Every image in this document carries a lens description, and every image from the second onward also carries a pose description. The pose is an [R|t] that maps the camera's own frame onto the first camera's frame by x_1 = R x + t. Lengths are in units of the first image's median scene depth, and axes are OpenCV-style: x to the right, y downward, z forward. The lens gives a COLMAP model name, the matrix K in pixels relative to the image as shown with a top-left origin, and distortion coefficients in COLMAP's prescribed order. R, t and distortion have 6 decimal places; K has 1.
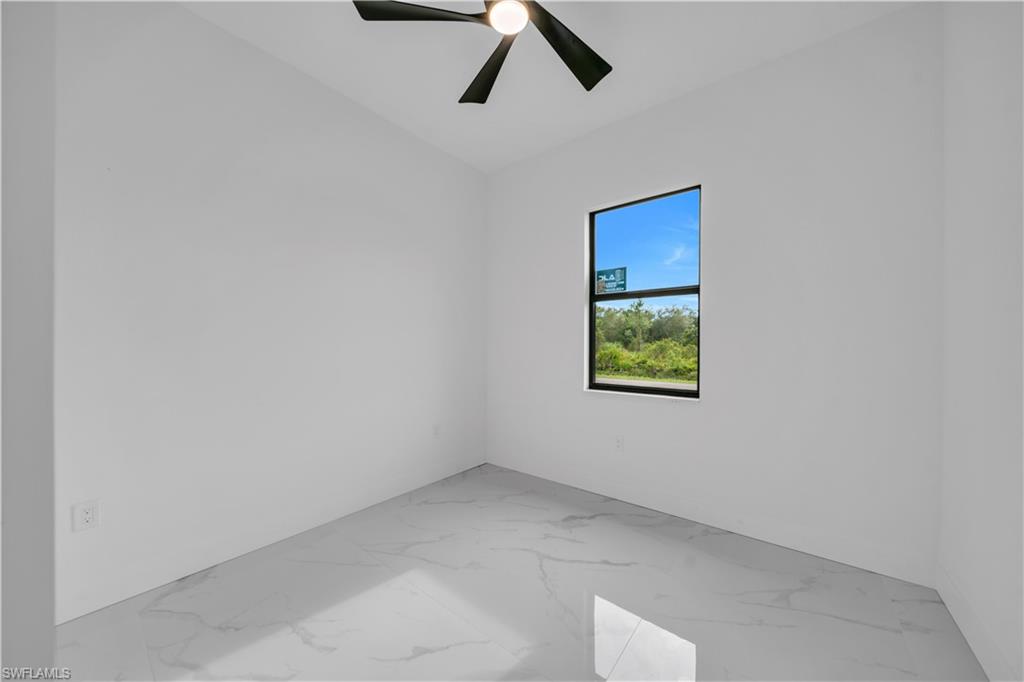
lens RADIAL K [[355.6, 0, 513.8], [0, 355.6, 345.4], [0, 0, 1]] dist [0.000341, 0.000051]
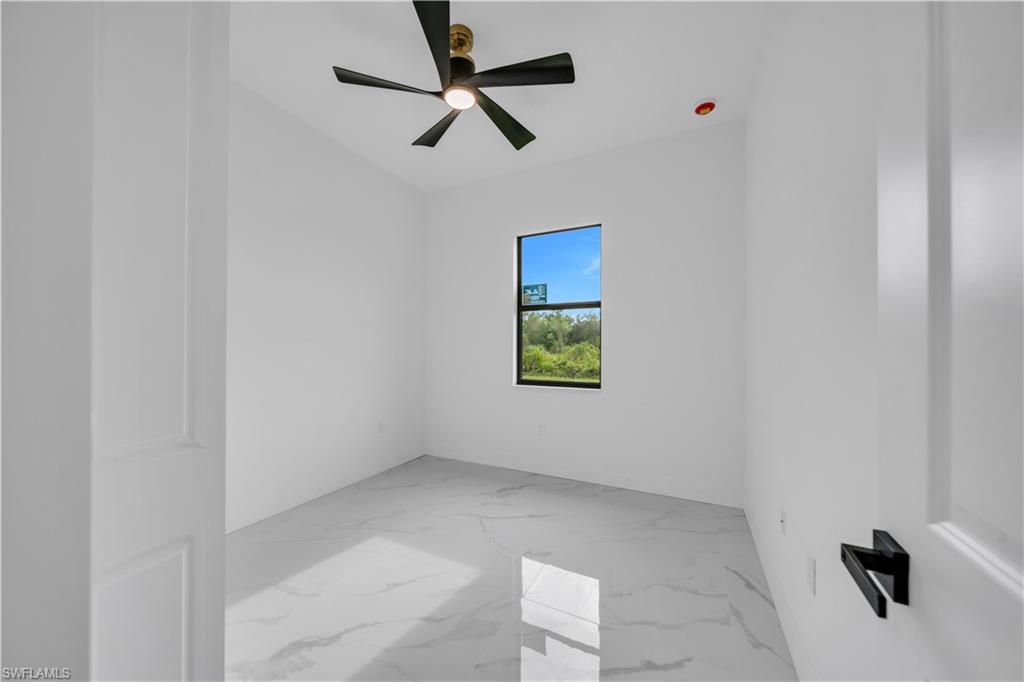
lens RADIAL K [[355.6, 0, 513.8], [0, 355.6, 345.4], [0, 0, 1]] dist [0.000341, 0.000051]
pose [[0.978267, 0.000104, 0.207347, -0.047680], [0.001495, 0.999970, -0.007556, 0.001158], [-0.207342, 0.007701, 0.978238, -0.168394]]
